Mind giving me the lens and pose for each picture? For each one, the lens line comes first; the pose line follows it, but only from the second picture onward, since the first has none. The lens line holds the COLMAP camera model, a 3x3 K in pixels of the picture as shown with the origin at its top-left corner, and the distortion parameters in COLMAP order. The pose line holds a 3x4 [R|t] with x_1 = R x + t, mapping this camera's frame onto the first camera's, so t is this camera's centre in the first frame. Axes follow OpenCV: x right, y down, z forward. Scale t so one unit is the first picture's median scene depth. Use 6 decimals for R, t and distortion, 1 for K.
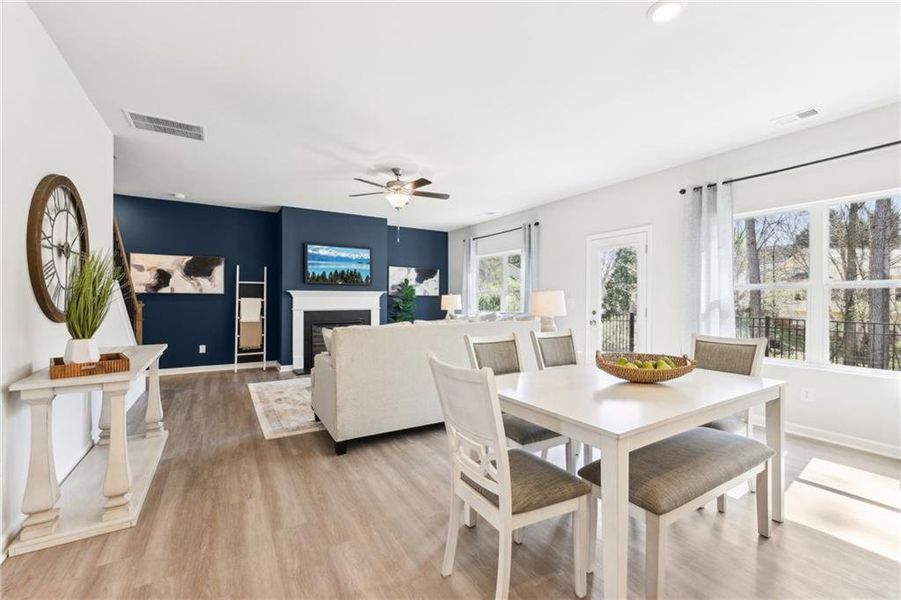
lens RADIAL K [[367.7, 0, 447.2], [0, 367.7, 300.1], [0, 0, 1]] dist [0.000100, -0.000208]
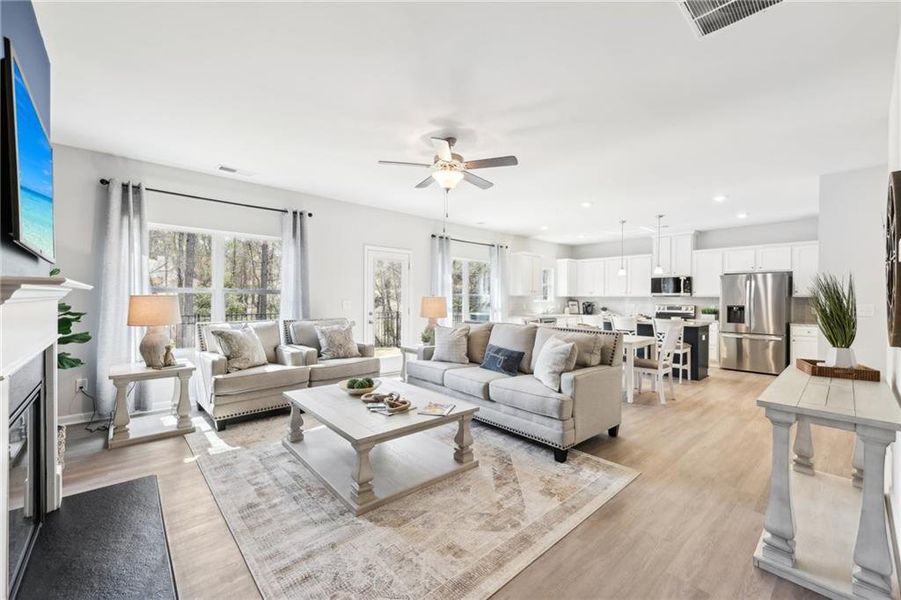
lens RADIAL K [[367.7, 0, 447.2], [0, 367.7, 300.1], [0, 0, 1]] dist [0.000100, -0.000208]
pose [[-0.178046, -0.009296, 0.983978, -0.646390], [-0.006202, 0.999946, 0.008324, -0.017310], [-0.984003, -0.004620, -0.178094, 0.822618]]
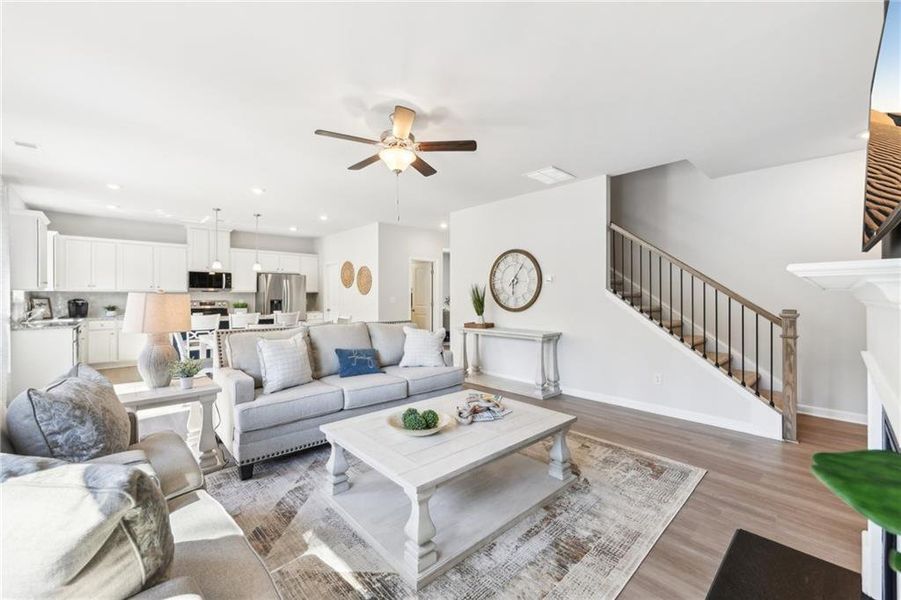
lens RADIAL K [[364.9, 0, 449.5], [0, 364.9, 294.2], [0, 0, 1]] dist [0.000238, 0.000218]
pose [[-0.980032, -0.004040, -0.198798, -0.069754], [-0.003678, 0.999991, -0.002189, -0.016443], [0.198805, -0.001414, -0.980038, 1.213473]]
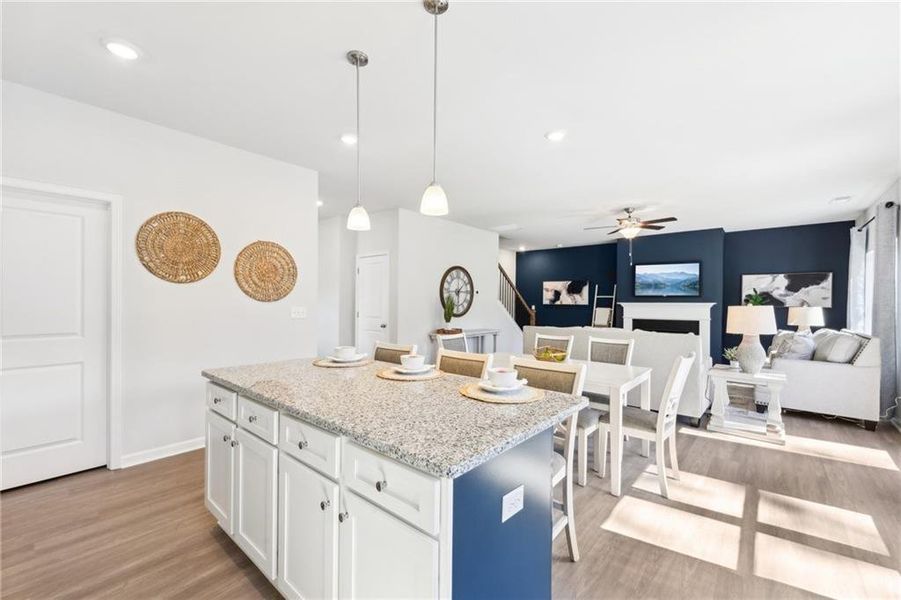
lens RADIAL K [[370.1, 0, 448.4], [0, 370.1, 305.0], [0, 0, 1]] dist [0.000766, -0.000038]
pose [[0.300733, 0.005868, -0.953690, 0.637825], [-0.010389, 0.999942, 0.002877, -0.015145], [0.953652, 0.009042, 0.300776, 0.026837]]
